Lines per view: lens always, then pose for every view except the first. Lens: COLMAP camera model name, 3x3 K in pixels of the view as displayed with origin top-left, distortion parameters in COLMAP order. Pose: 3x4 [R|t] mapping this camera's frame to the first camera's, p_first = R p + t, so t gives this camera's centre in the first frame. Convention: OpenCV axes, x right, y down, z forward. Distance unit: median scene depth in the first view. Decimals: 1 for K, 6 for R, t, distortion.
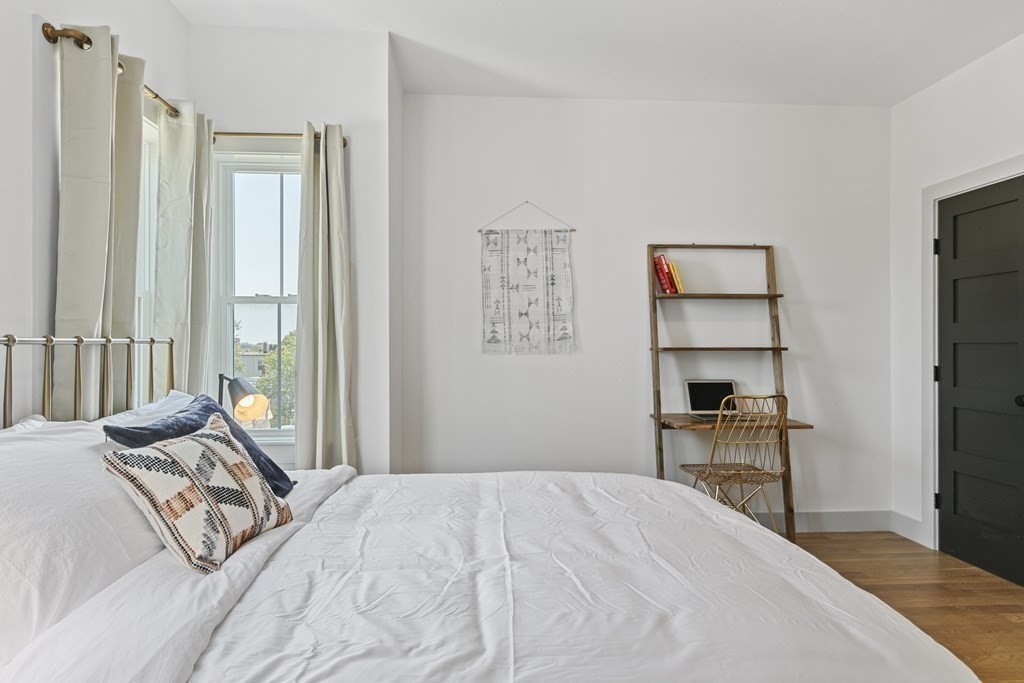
lens RADIAL K [[580.5, 0, 508.9], [0, 580.5, 348.3], [0, 0, 1]] dist [0.001906, 0.003671]
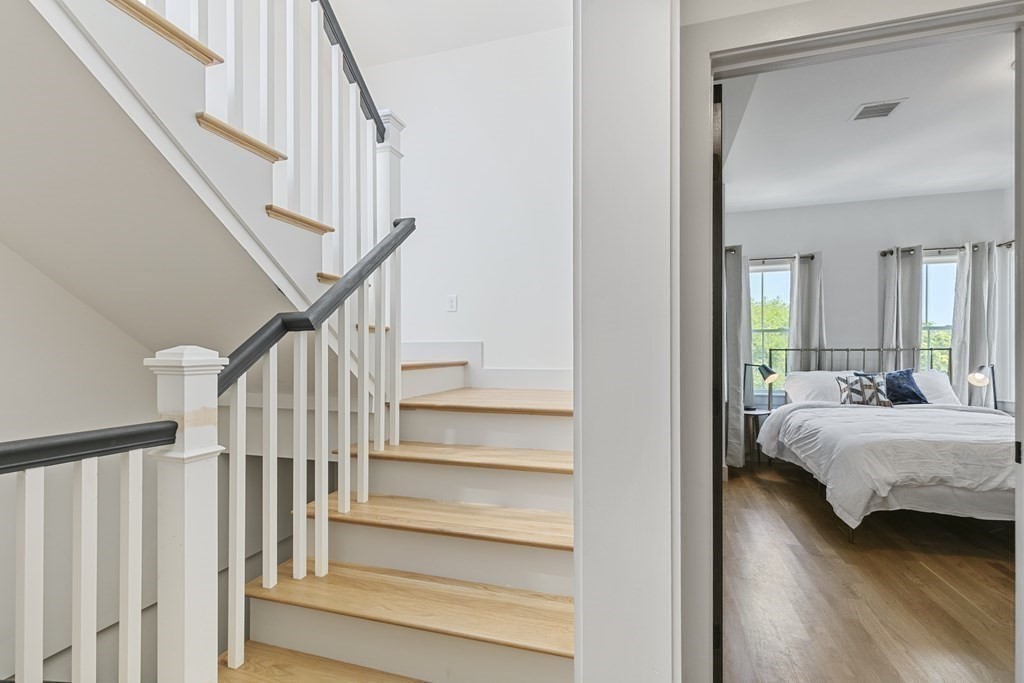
lens RADIAL K [[462.7, 0, 513.1], [0, 462.7, 351.7], [0, 0, 1]] dist [0.002717, -0.001586]
pose [[-0.354127, -0.002086, -0.935195, 1.179741], [-0.004355, 0.999990, -0.000581, 0.004576], [0.935187, 0.003867, -0.354133, -0.001566]]
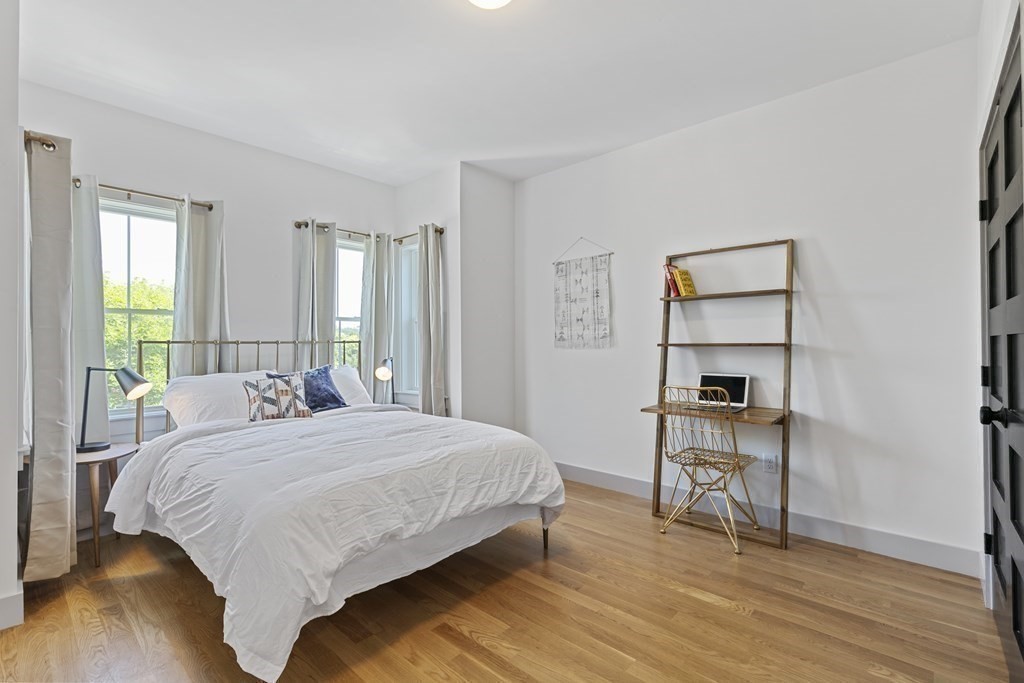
lens RADIAL K [[462.7, 0, 511.1], [0, 462.7, 339.8], [0, 0, 1]] dist [0.002717, -0.001586]
pose [[0.697436, -0.010081, -0.716576, 0.696441], [0.001990, 0.999924, -0.012131, 0.001623], [0.716644, 0.007034, 0.697403, 0.120380]]
